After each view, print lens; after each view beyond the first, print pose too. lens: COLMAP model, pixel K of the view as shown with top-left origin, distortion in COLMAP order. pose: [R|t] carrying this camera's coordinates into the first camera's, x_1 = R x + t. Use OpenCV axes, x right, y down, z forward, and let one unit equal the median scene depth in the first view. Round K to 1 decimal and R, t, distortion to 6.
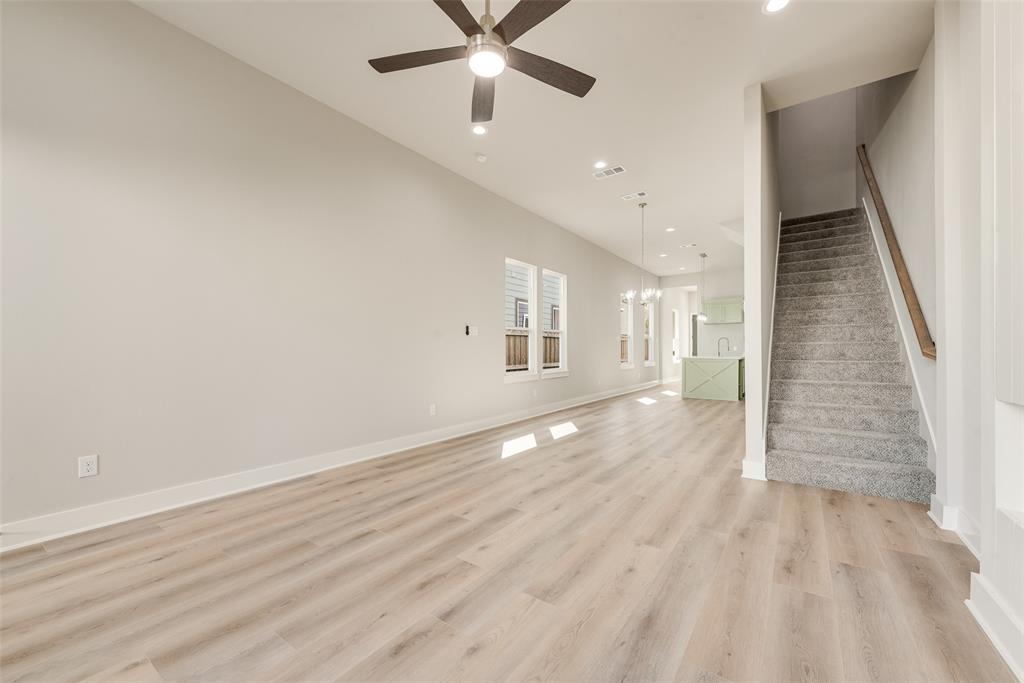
lens RADIAL K [[398.5, 0, 512.0], [0, 398.5, 347.0], [0, 0, 1]] dist [-0.000025, -0.000115]
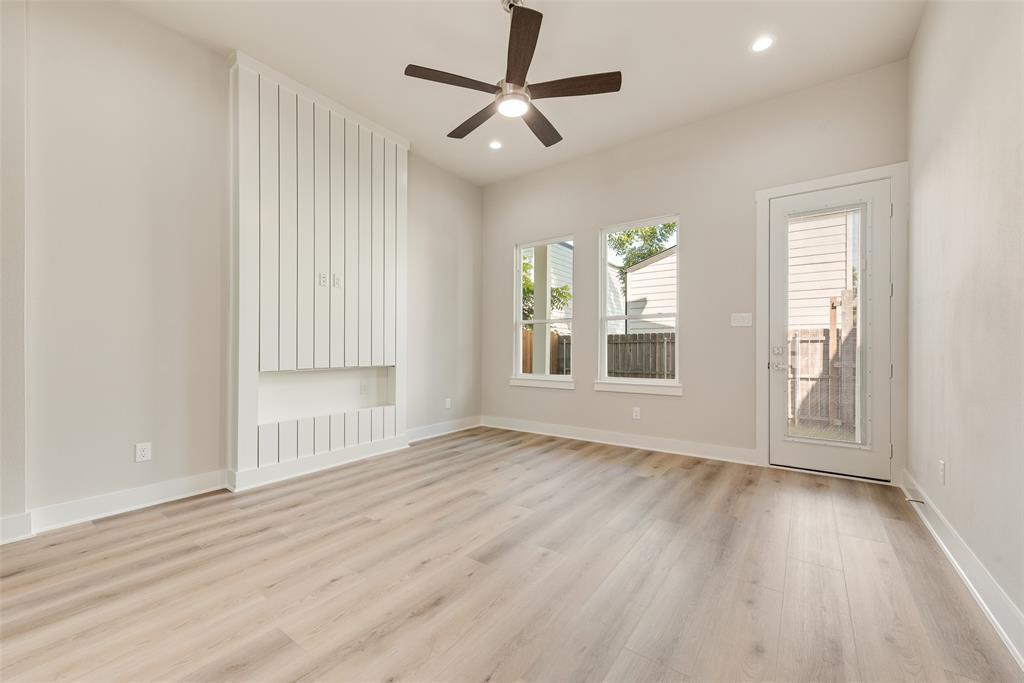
lens RADIAL K [[398.5, 0, 509.2], [0, 398.5, 347.5], [0, 0, 1]] dist [-0.000025, -0.000115]
pose [[-0.999906, -0.000346, 0.013720, -0.069812], [-0.000429, 0.999982, -0.005985, 0.014290], [-0.013718, -0.005991, -0.999888, 2.238483]]
